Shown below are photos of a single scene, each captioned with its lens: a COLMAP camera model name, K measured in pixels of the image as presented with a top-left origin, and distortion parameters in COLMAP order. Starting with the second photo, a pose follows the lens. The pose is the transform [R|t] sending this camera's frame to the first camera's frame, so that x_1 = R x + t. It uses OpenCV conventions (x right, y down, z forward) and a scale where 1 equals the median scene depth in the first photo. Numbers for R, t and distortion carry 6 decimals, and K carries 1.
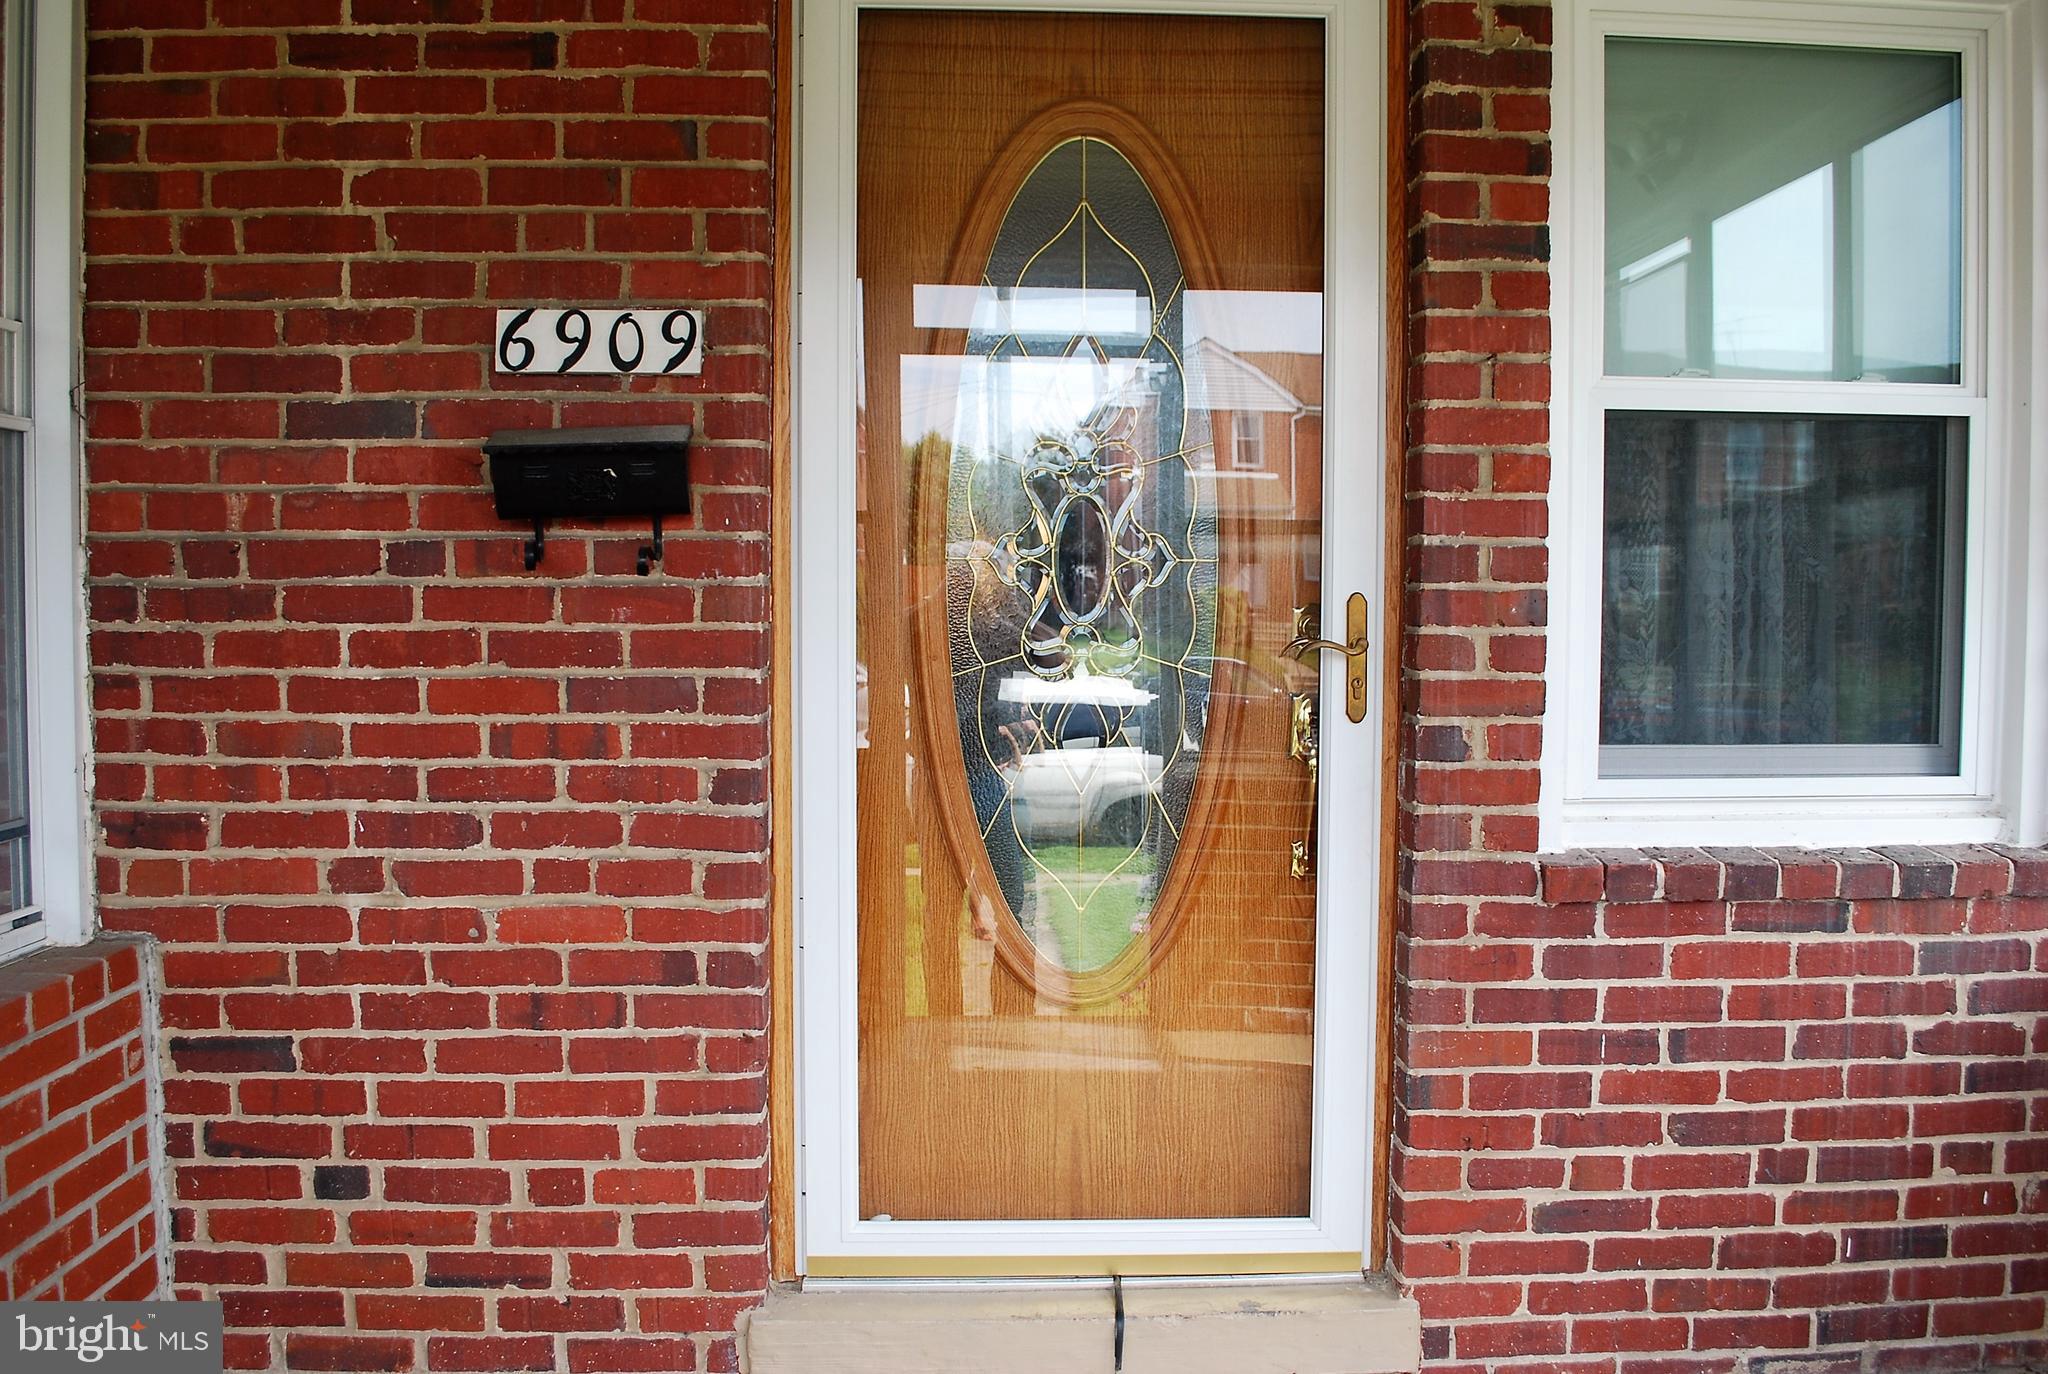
lens RADIAL K [[1616.6, 0, 1023.4], [0, 1616.6, 691.8], [0, 0, 1]] dist [-0.077624, 0.004862]
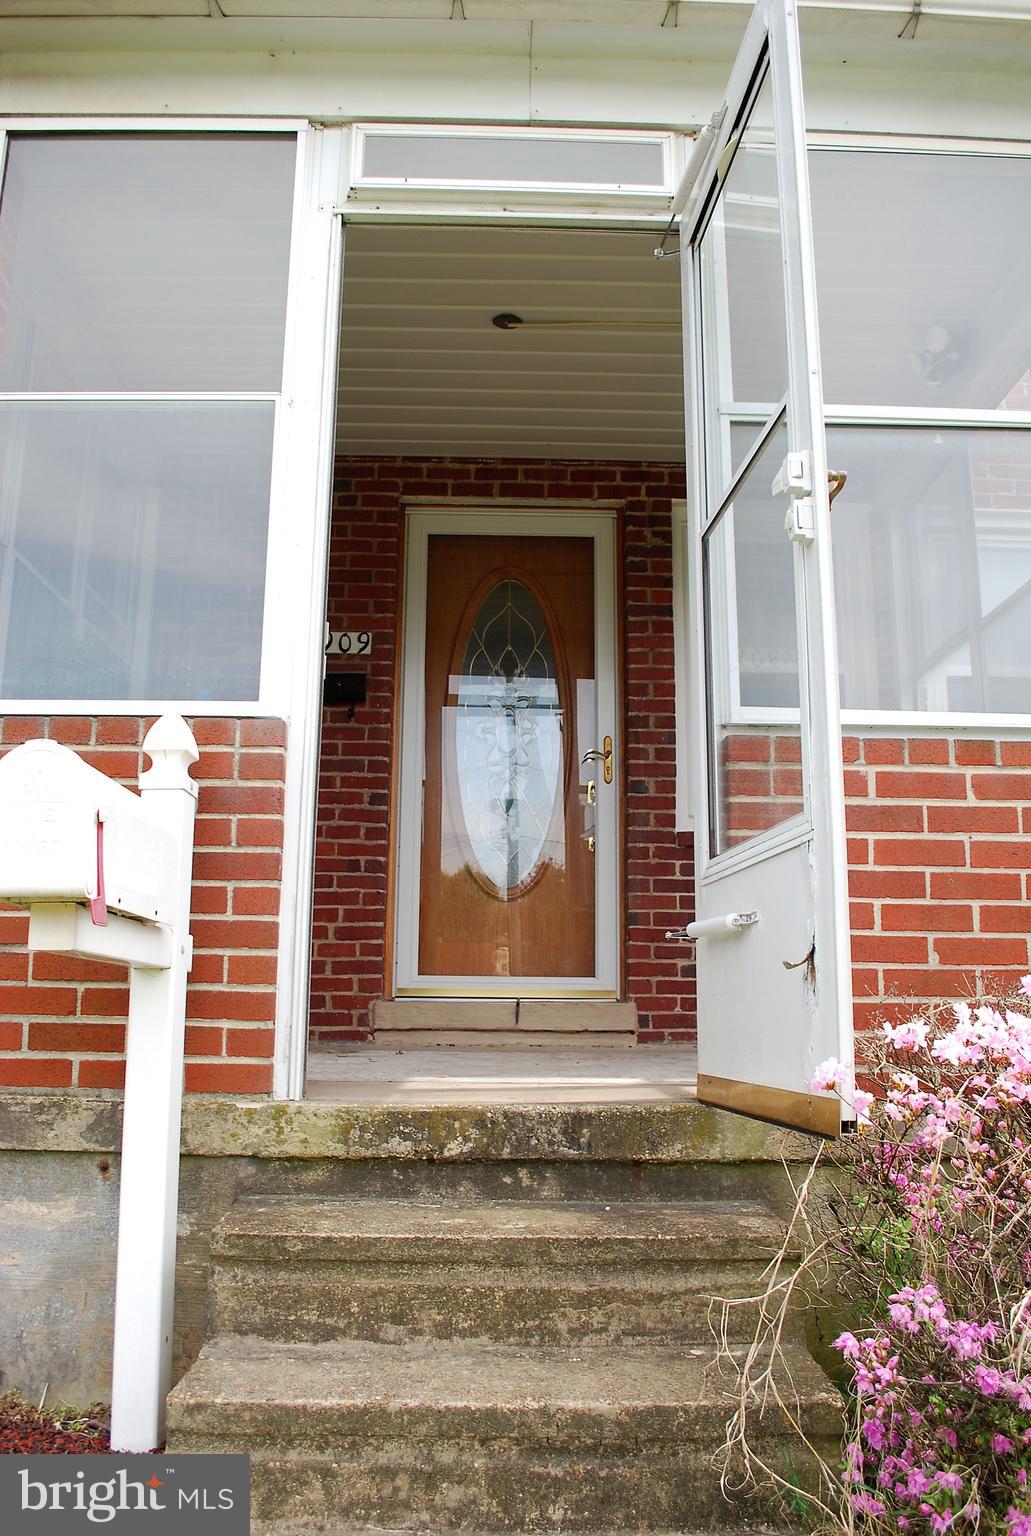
lens RADIAL K [[1212.4, 0, 517.5], [0, 1212.4, 768.4], [0, 0, 1]] dist [-0.077624, 0.004862]
pose [[0.999821, 0.001634, -0.018830, 0.097311], [-0.006065, 0.971310, -0.237740, 0.493472], [0.017901, 0.237812, 0.971146, -1.001051]]
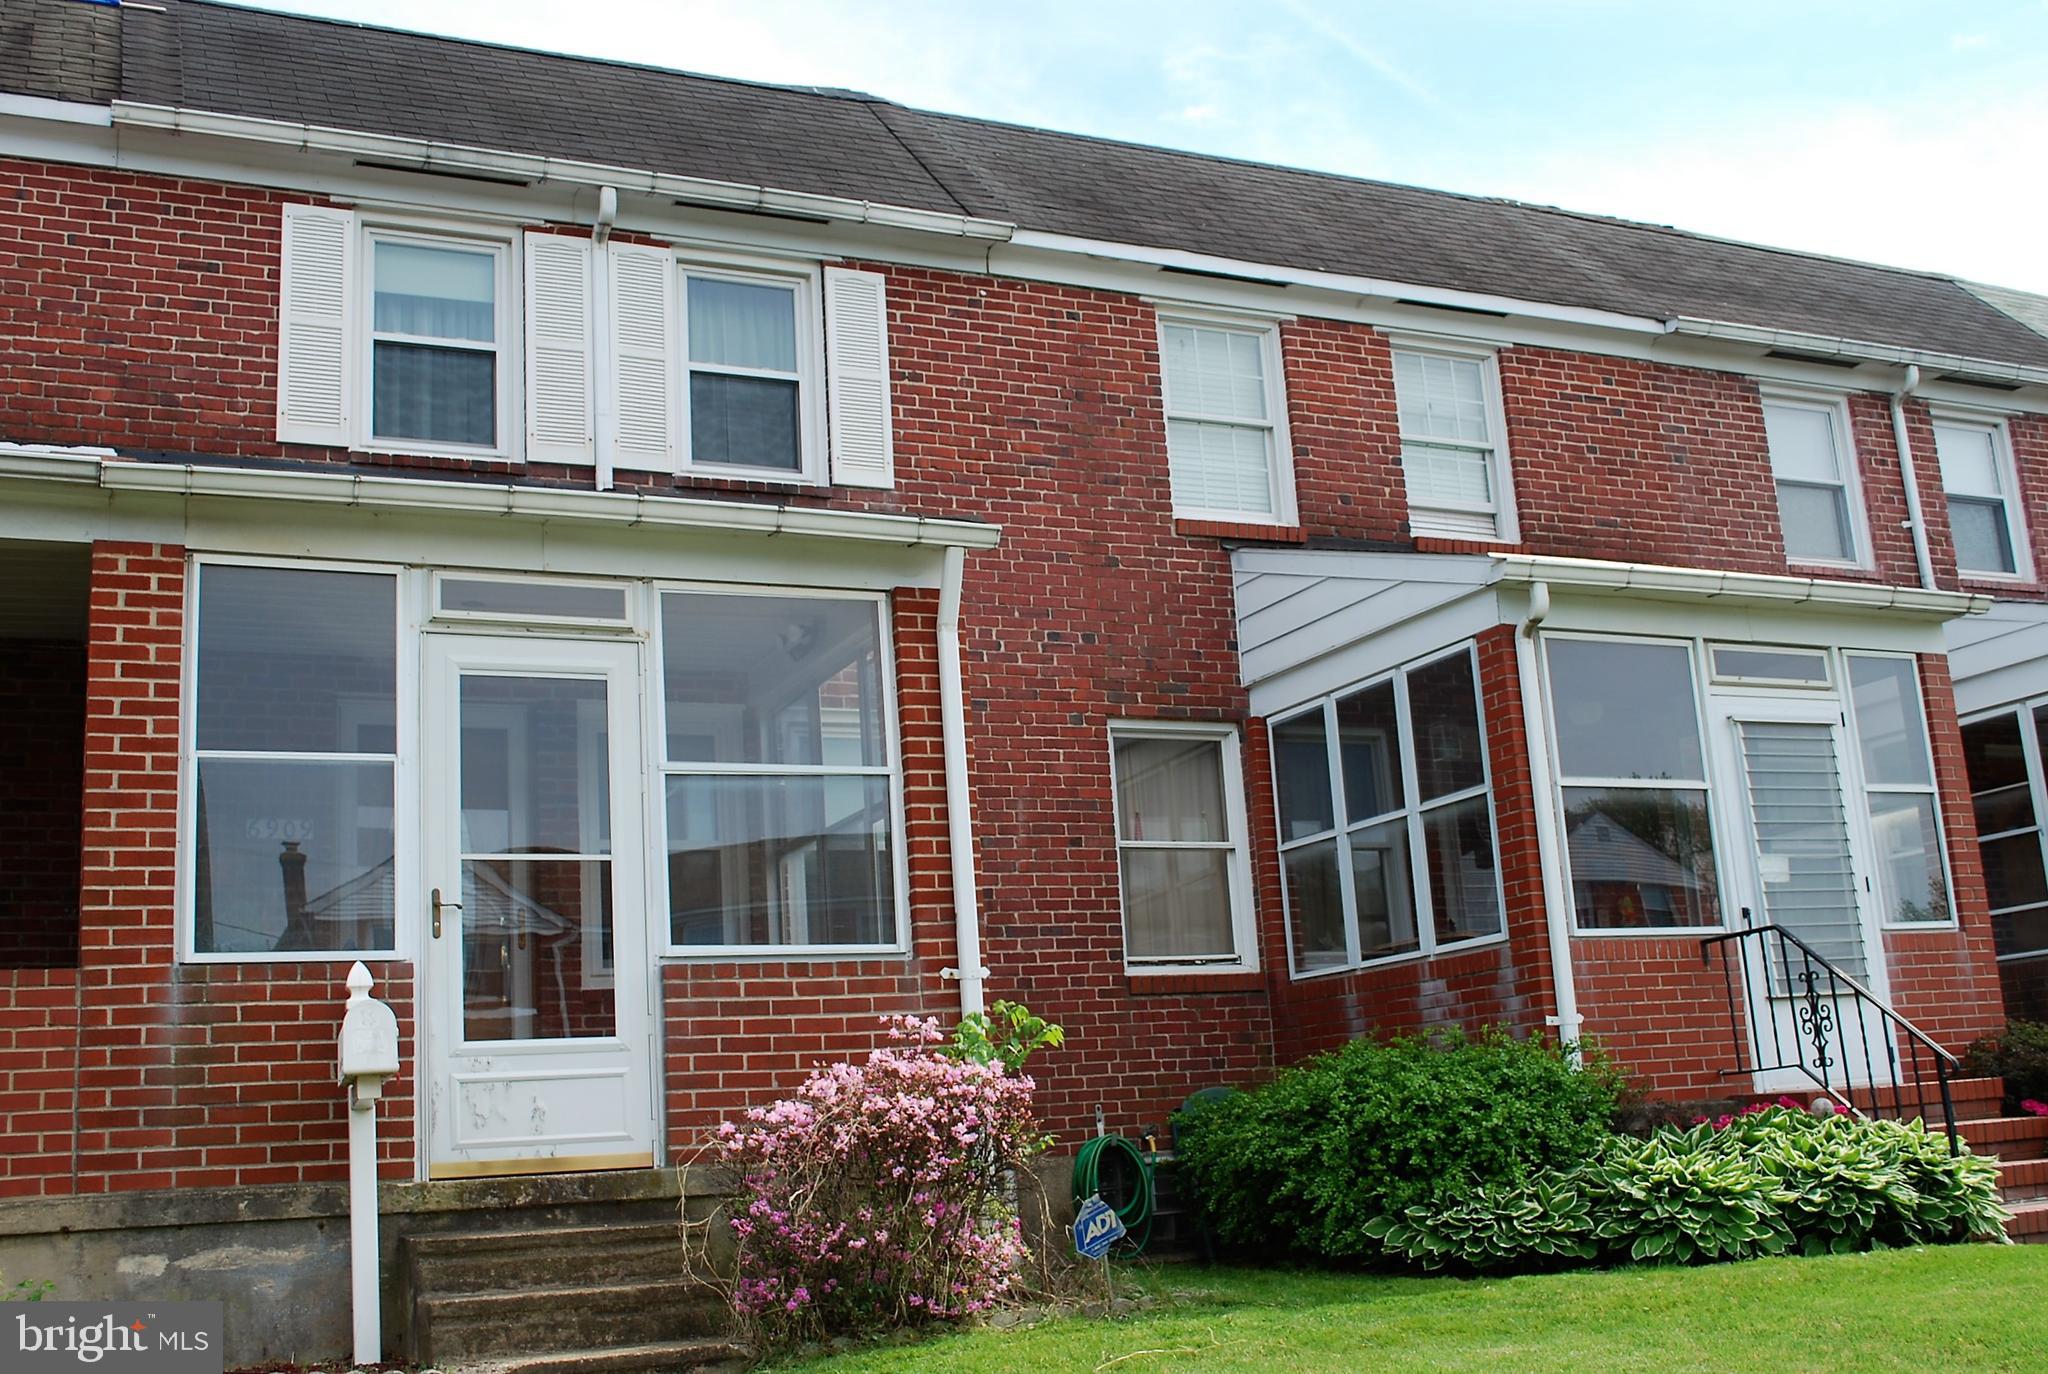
lens RADIAL K [[2136.0, 0, 1023.0], [0, 2136.0, 686.1], [0, 0, 1]] dist [-0.076385, 0.000000]
pose [[0.921663, 0.022295, 0.387350, -0.523780], [0.086748, 0.961234, -0.261733, 0.716426], [-0.378169, 0.274832, 0.884000, -3.263874]]
